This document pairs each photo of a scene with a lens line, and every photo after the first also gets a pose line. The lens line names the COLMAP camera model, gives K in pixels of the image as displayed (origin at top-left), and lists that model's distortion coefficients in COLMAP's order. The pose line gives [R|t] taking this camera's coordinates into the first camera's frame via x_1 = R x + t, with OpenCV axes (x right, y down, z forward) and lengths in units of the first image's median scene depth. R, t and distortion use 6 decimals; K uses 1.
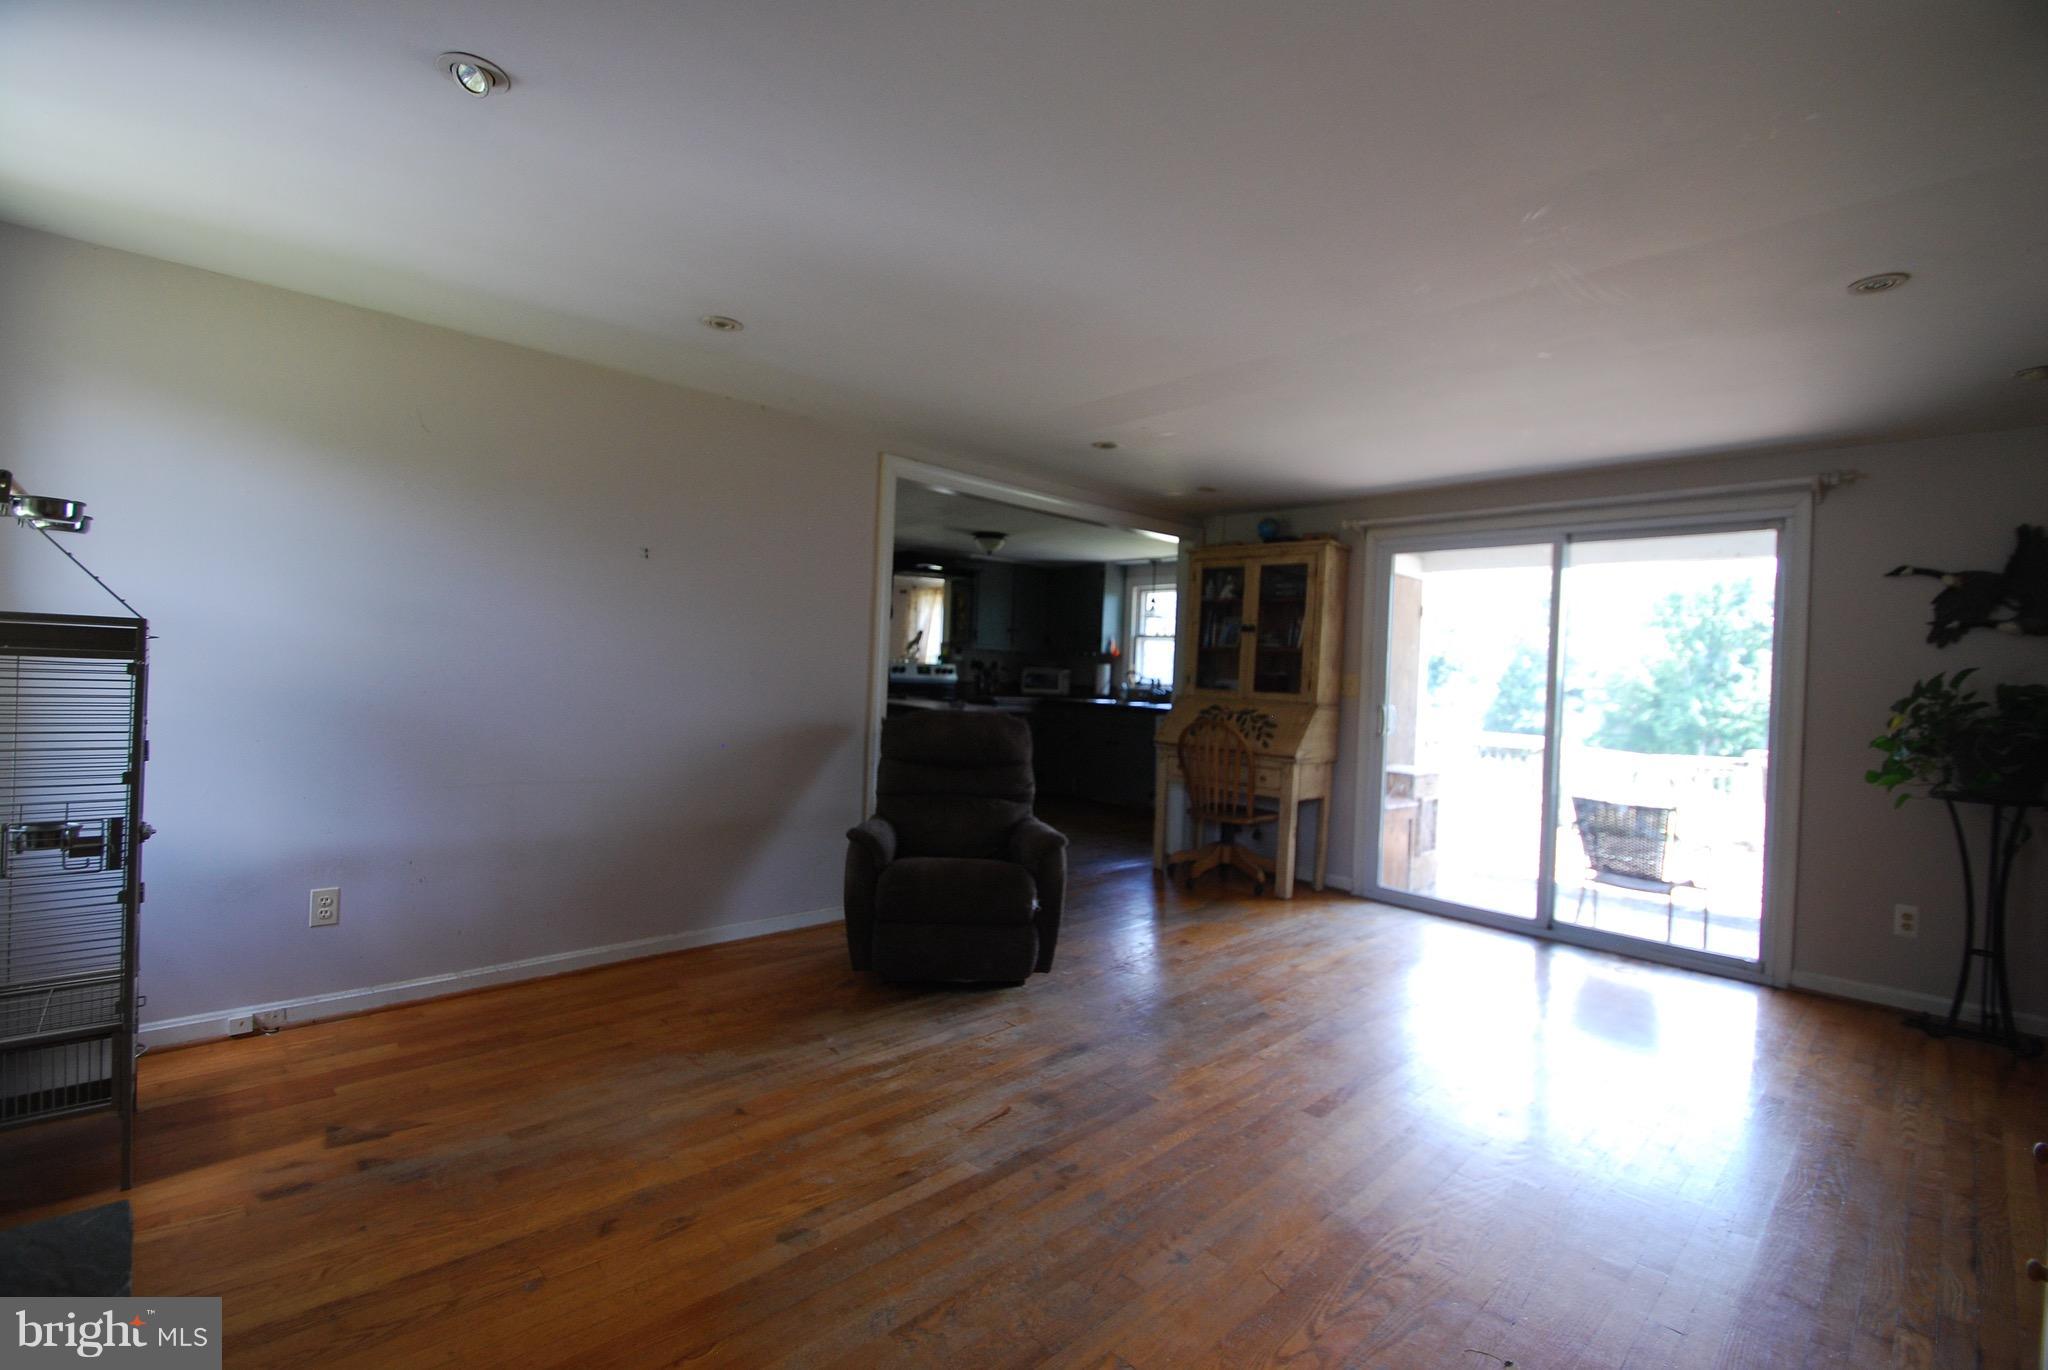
lens RADIAL K [[889.0, 0, 1024.0], [0, 889.0, 685.0], [0, 0, 1]] dist [0.000415, 0.000191]
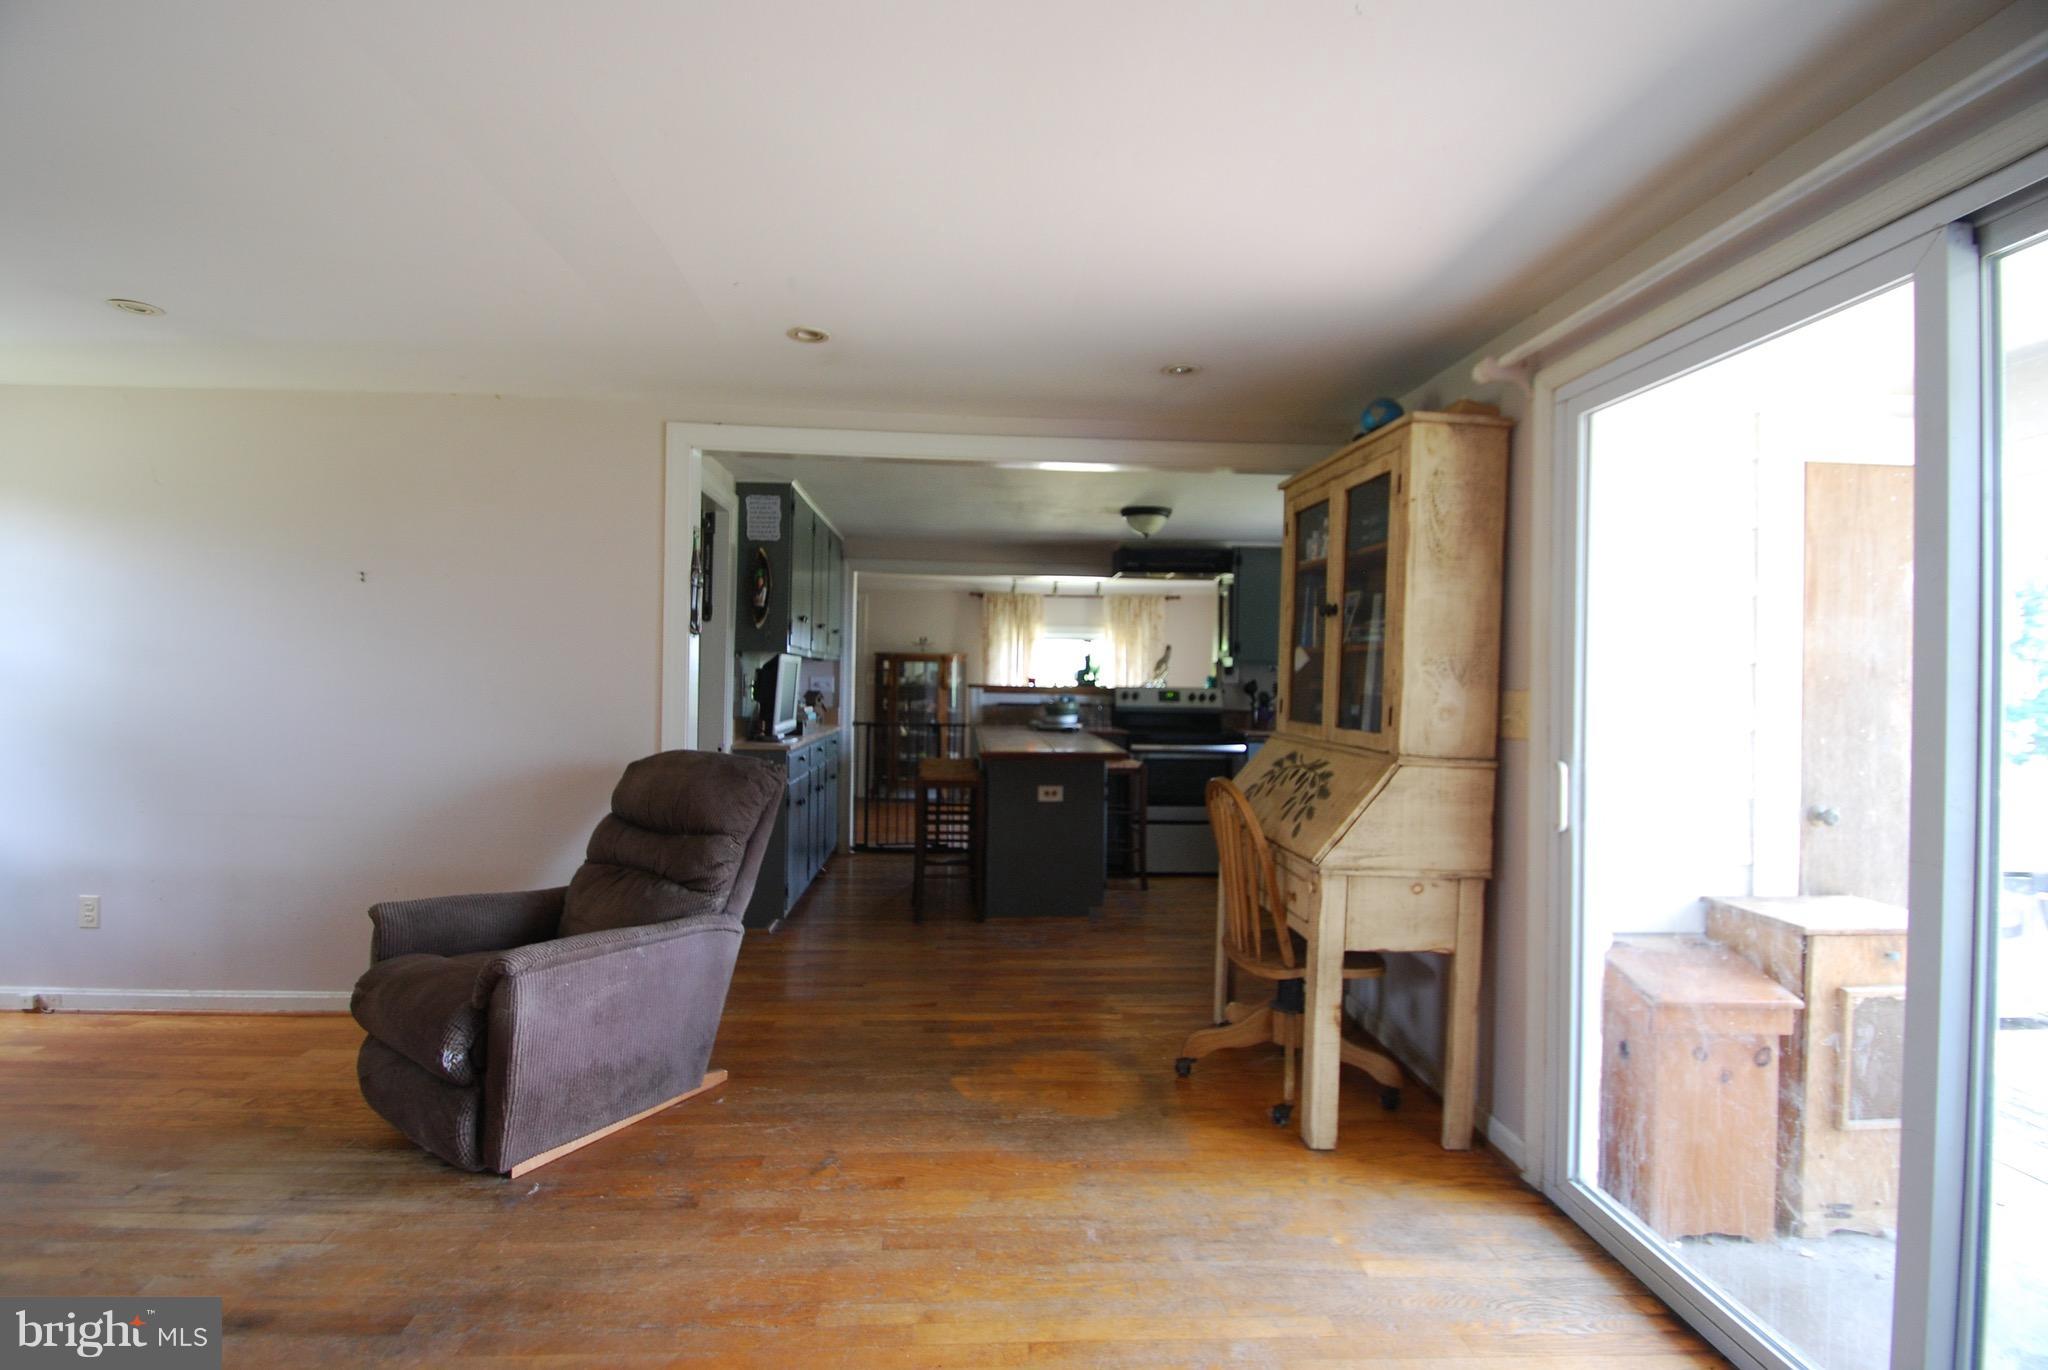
lens RADIAL K [[902.8, 0, 1024.0], [0, 902.8, 685.0], [0, 0, 1]] dist [0.001330, -0.010208]
pose [[0.763857, -0.024547, -0.644918, 0.593358], [0.002835, 0.999394, -0.034681, 0.000234], [0.645379, 0.024663, 0.763464, 0.600428]]
